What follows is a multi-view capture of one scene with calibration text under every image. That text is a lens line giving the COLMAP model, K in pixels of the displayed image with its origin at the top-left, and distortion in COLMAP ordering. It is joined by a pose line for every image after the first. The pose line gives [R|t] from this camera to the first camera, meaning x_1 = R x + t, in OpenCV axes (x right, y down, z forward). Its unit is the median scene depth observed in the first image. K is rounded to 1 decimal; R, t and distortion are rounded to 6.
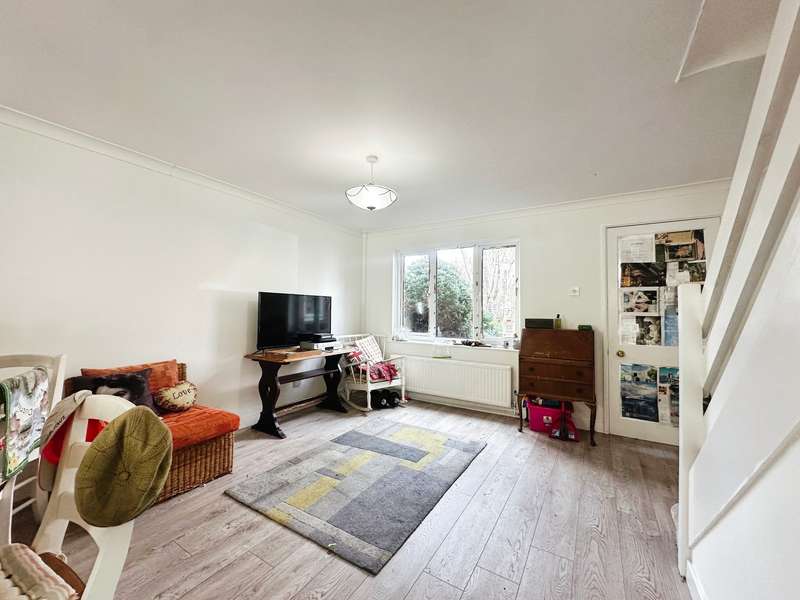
lens RADIAL K [[327.5, 0, 394.8], [0, 327.5, 284.1], [0, 0, 1]] dist [-0.002217, -0.000033]
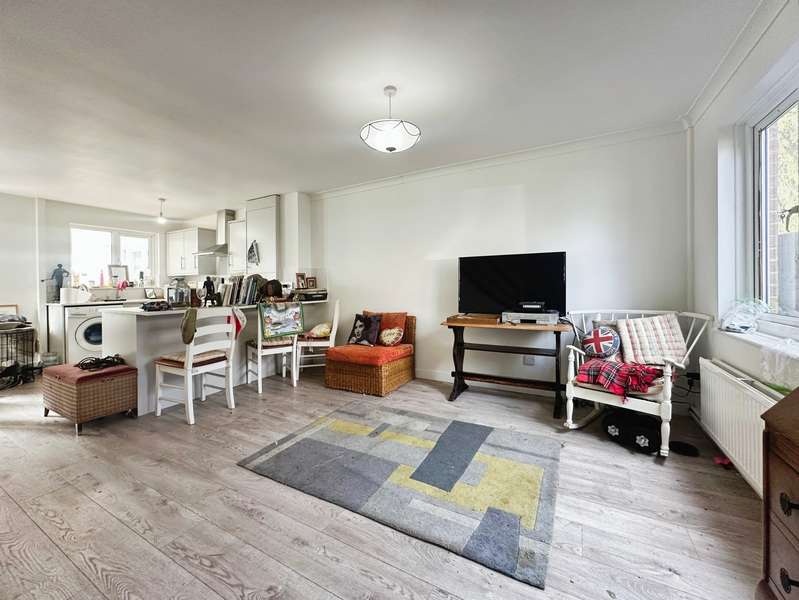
lens RADIAL K [[327.1, 0, 394.3], [0, 327.1, 284.1], [0, 0, 1]] dist [-0.002217, -0.000033]
pose [[0.028799, -0.020947, -0.999366, 0.675777], [0.095456, 0.995269, -0.018110, 0.122026], [0.995017, -0.094874, 0.030662, 0.857560]]
